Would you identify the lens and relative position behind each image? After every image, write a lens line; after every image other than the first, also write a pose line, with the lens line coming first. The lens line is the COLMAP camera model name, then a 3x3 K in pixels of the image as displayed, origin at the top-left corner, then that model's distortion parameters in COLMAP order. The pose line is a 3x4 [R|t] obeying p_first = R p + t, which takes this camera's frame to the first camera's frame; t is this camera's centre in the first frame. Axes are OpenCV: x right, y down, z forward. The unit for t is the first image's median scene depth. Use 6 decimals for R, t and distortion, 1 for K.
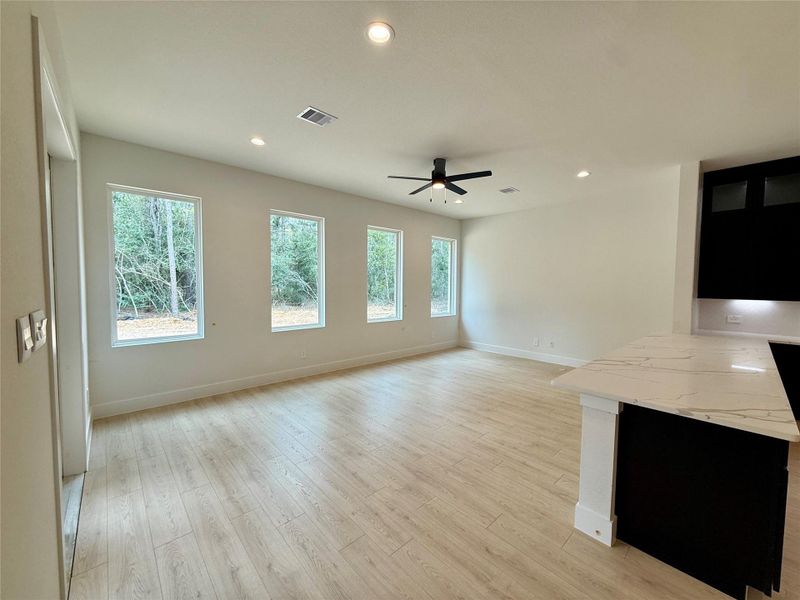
lens RADIAL K [[325.2, 0, 399.5], [0, 325.2, 298.5], [0, 0, 1]] dist [-0.002790, -0.000273]
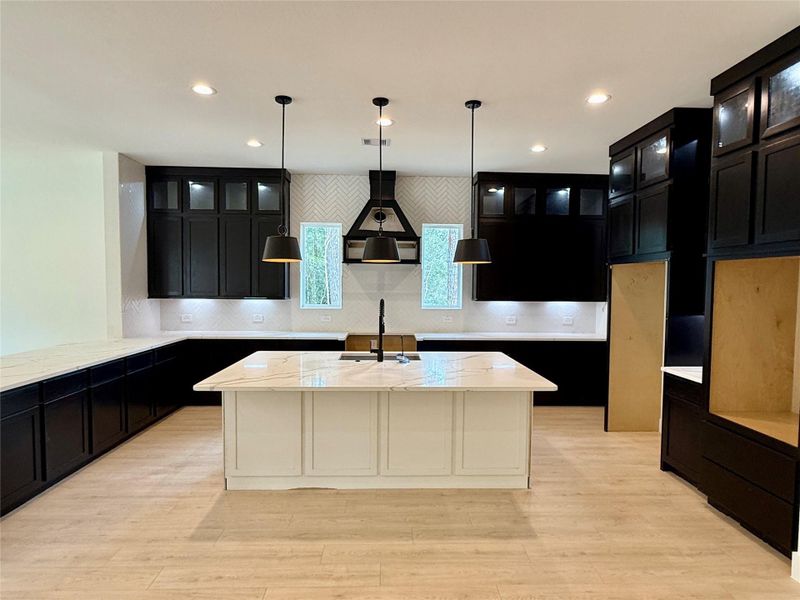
lens RADIAL K [[456.0, 0, 400.6], [0, 456.0, 303.3], [0, 0, 1]] dist [0.000402, -0.000525]
pose [[0.652979, -0.036832, 0.756480, 0.435072], [0.032156, 0.999264, 0.020897, 0.010202], [-0.756694, 0.010680, 0.653683, -0.466141]]
